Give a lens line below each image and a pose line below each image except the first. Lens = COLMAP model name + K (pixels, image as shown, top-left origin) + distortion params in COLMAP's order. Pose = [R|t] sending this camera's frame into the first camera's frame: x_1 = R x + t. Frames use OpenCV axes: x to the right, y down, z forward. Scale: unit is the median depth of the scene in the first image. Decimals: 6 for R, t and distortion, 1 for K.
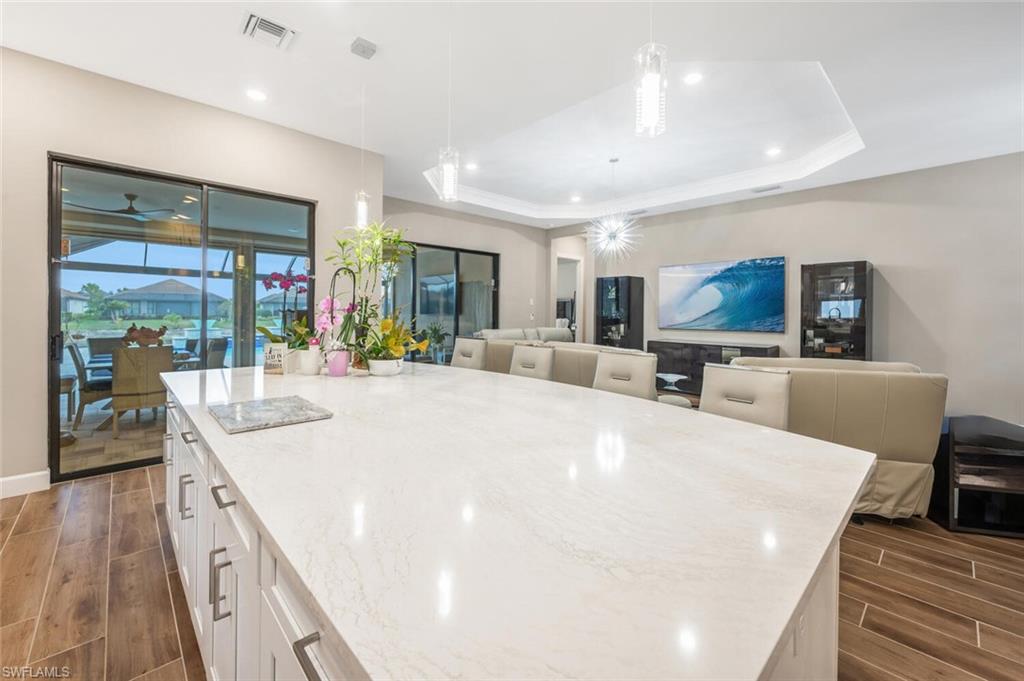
lens RADIAL K [[418.3, 0, 510.9], [0, 418.3, 308.3], [0, 0, 1]] dist [0.001571, 0.000004]
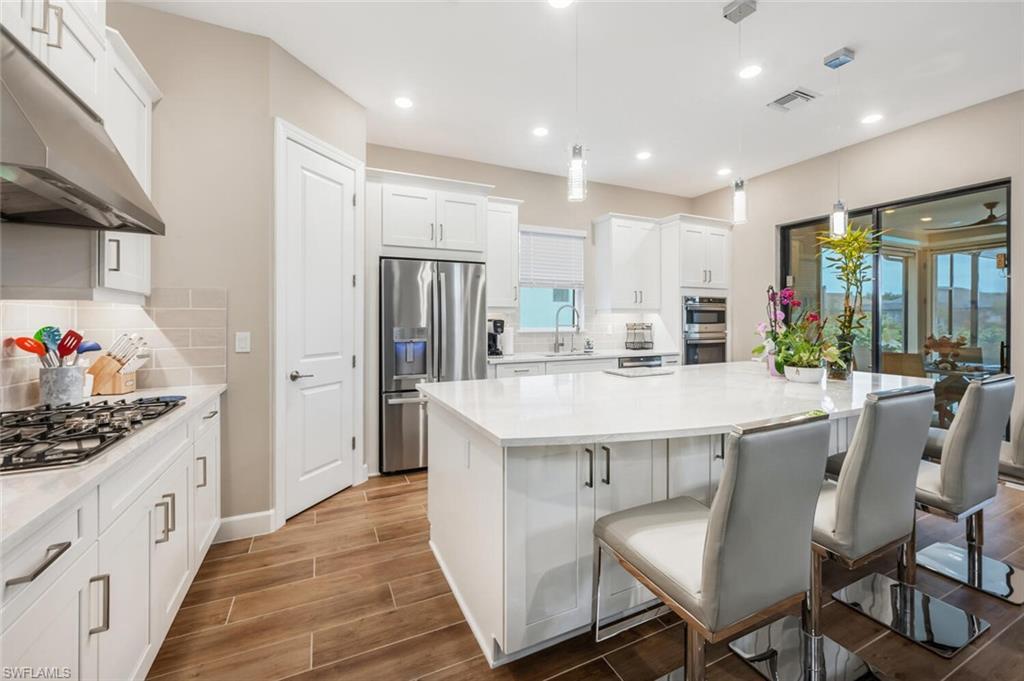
lens RADIAL K [[410.5, 0, 514.8], [0, 410.5, 321.6], [0, 0, 1]] dist [-0.000057, 0.000072]
pose [[-0.308787, -0.004324, -0.951121, 0.443628], [0.010305, 0.999916, -0.007891, 0.004178], [0.951075, -0.012238, -0.308716, 0.304321]]
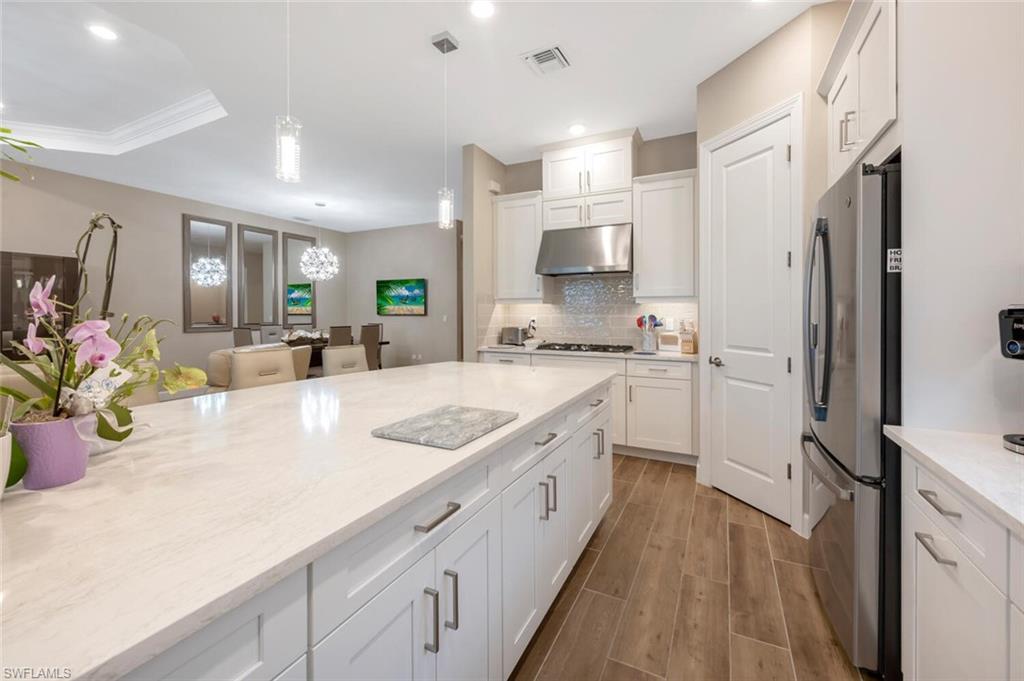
lens RADIAL K [[416.2, 0, 517.6], [0, 416.2, 313.1], [0, 0, 1]] dist [-0.003341, -0.000193]
pose [[-0.351879, -0.010244, 0.935989, -0.437506], [-0.014499, 0.999880, 0.005493, -0.001347], [-0.935933, -0.011638, -0.351985, 0.345062]]
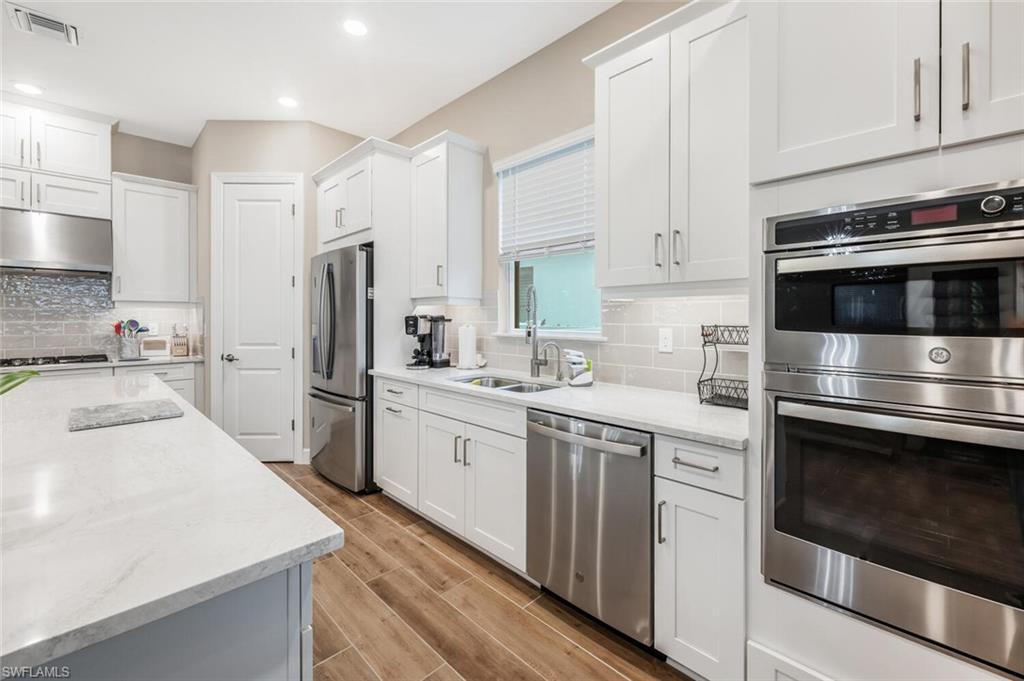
lens RADIAL K [[427.4, 0, 521.0], [0, 427.4, 316.0], [0, 0, 1]] dist [0.000776, 0.000085]
pose [[-0.999228, -0.007419, -0.038578, -0.459074], [-0.006903, 0.999885, -0.013498, 0.001250], [0.038674, -0.013222, -0.999164, 0.635391]]
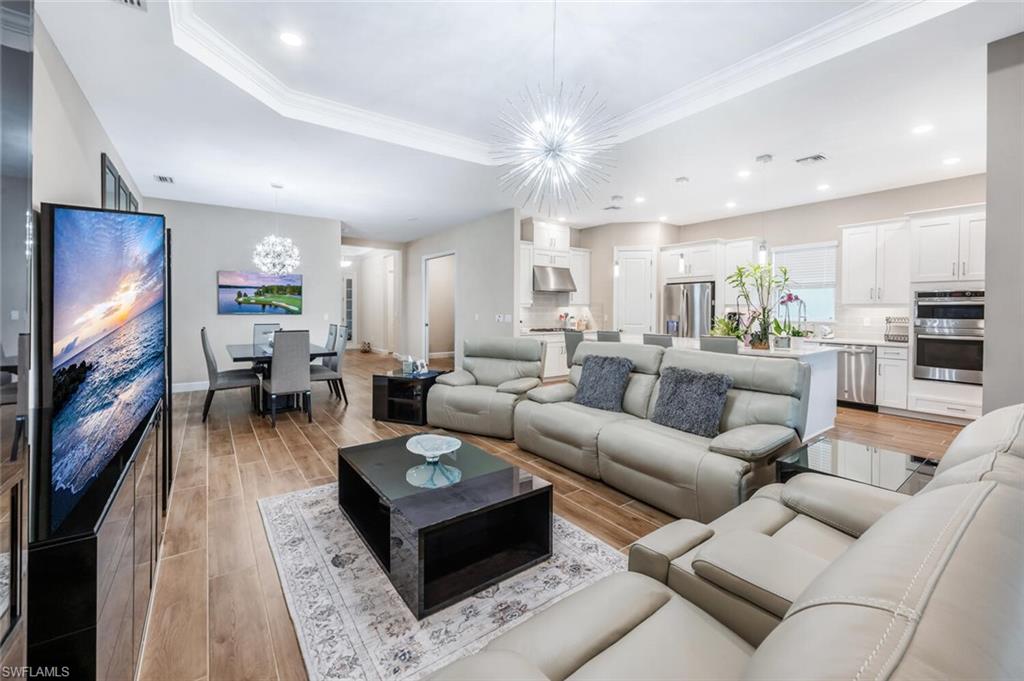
lens RADIAL K [[422.2, 0, 516.7], [0, 422.2, 311.9], [0, 0, 1]] dist [0.000080, -0.000092]
pose [[-0.992583, -0.014184, 0.120738, 0.229034], [-0.014709, 0.999886, -0.003460, 0.008125], [-0.120675, -0.005211, -0.992678, 1.532942]]
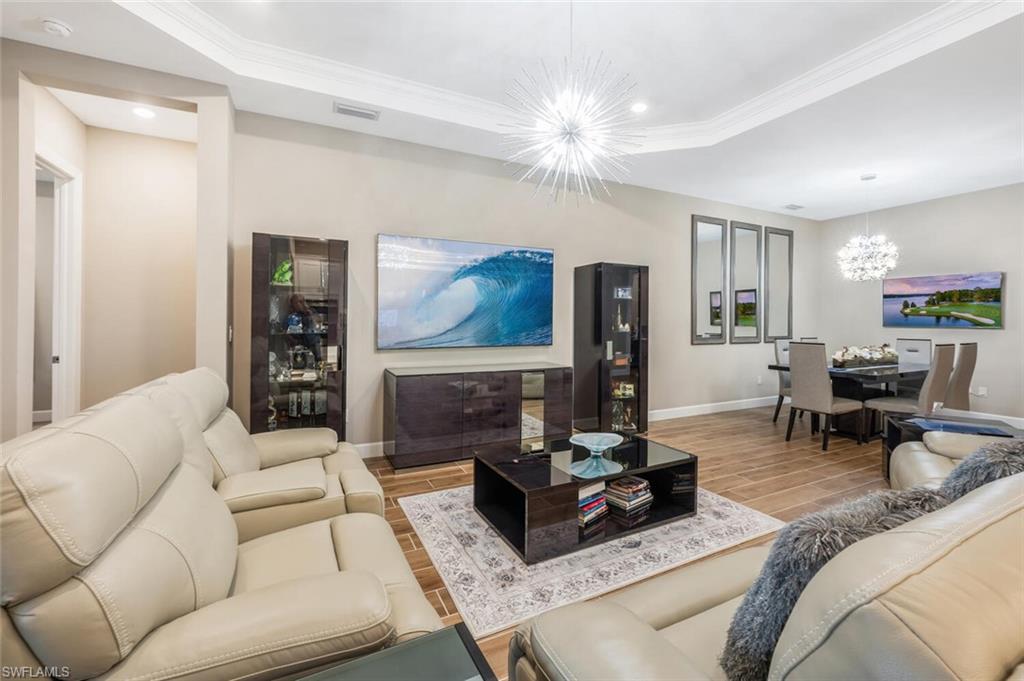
lens RADIAL K [[428.2, 0, 510.4], [0, 428.2, 329.4], [0, 0, 1]] dist [0.000344, -0.000030]
pose [[0.292049, -0.027850, 0.955998, -0.190371], [-0.010469, 0.999423, 0.032313, 0.001747], [-0.956346, -0.019445, 0.291589, 0.971525]]
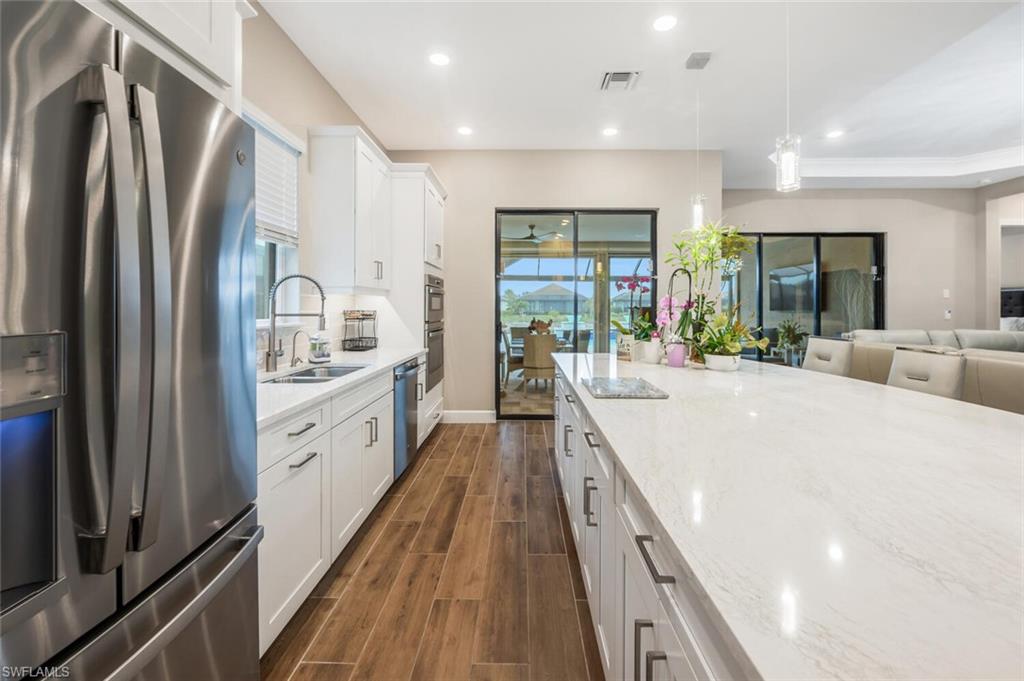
lens RADIAL K [[416.2, 0, 517.6], [0, 416.2, 313.1], [0, 0, 1]] dist [-0.003341, -0.000193]
pose [[0.720527, 0.003827, -0.693417, 0.025279], [0.009965, 0.999824, 0.015872, -0.000622], [0.693356, -0.018347, 0.720362, -0.043061]]
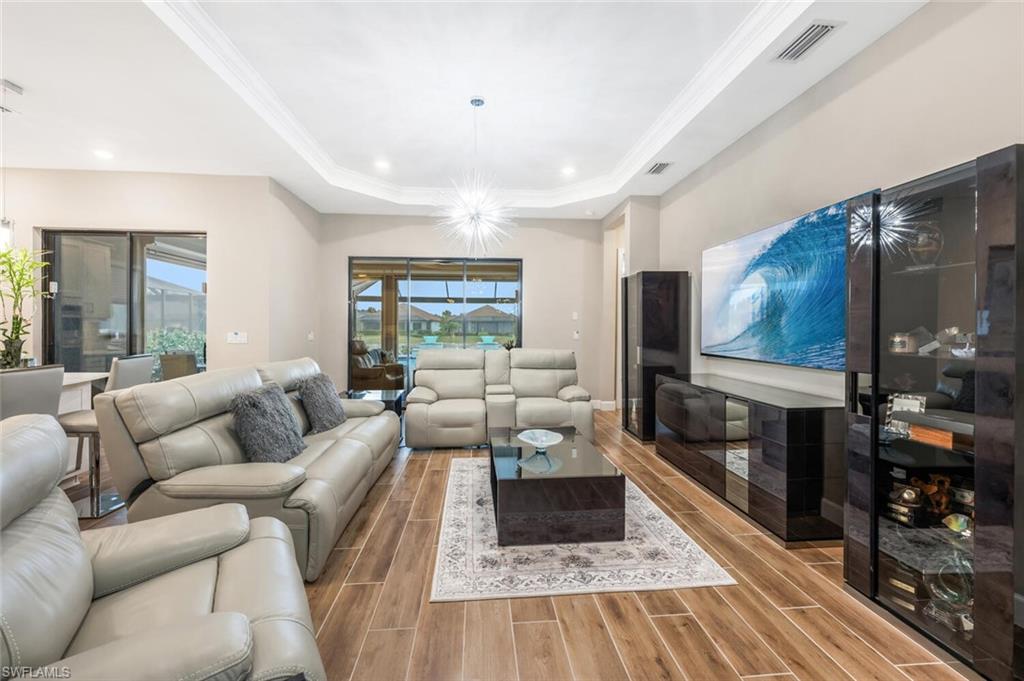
lens RADIAL K [[415.4, 0, 506.7], [0, 415.4, 328.0], [0, 0, 1]] dist [0.007410, -0.000161]
pose [[0.776149, -0.007338, -0.630506, 0.735361], [0.010351, 0.999946, 0.001104, 0.011010], [0.630464, -0.007383, 0.776183, 0.528677]]
